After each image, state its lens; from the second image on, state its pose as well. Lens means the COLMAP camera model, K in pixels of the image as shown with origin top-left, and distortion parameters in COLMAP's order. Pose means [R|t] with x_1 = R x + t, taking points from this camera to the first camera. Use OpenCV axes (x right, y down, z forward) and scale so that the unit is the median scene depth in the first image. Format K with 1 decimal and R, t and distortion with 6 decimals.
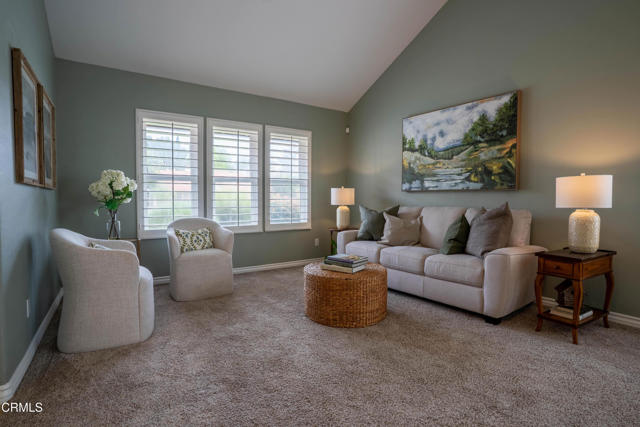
lens RADIAL K [[318.5, 0, 319.3], [0, 318.5, 212.7], [0, 0, 1]] dist [-0.044893, 0.009359]
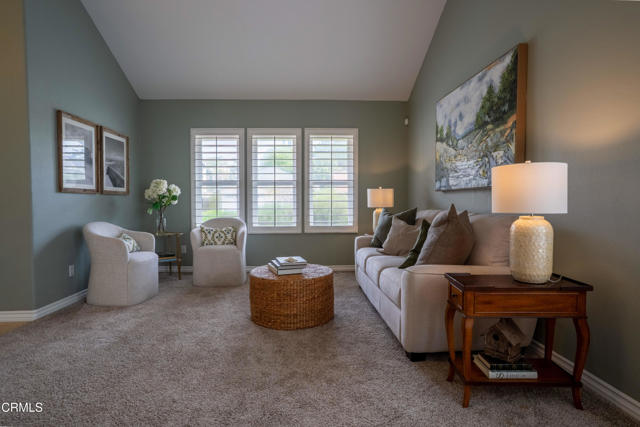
lens RADIAL K [[349.5, 0, 318.5], [0, 349.5, 216.6], [0, 0, 1]] dist [-0.042601, 0.009412]
pose [[0.850561, 0.020759, -0.525466, 0.577647], [-0.019730, 0.999777, 0.007561, -0.003344], [0.525506, 0.003936, 0.850781, 0.096082]]
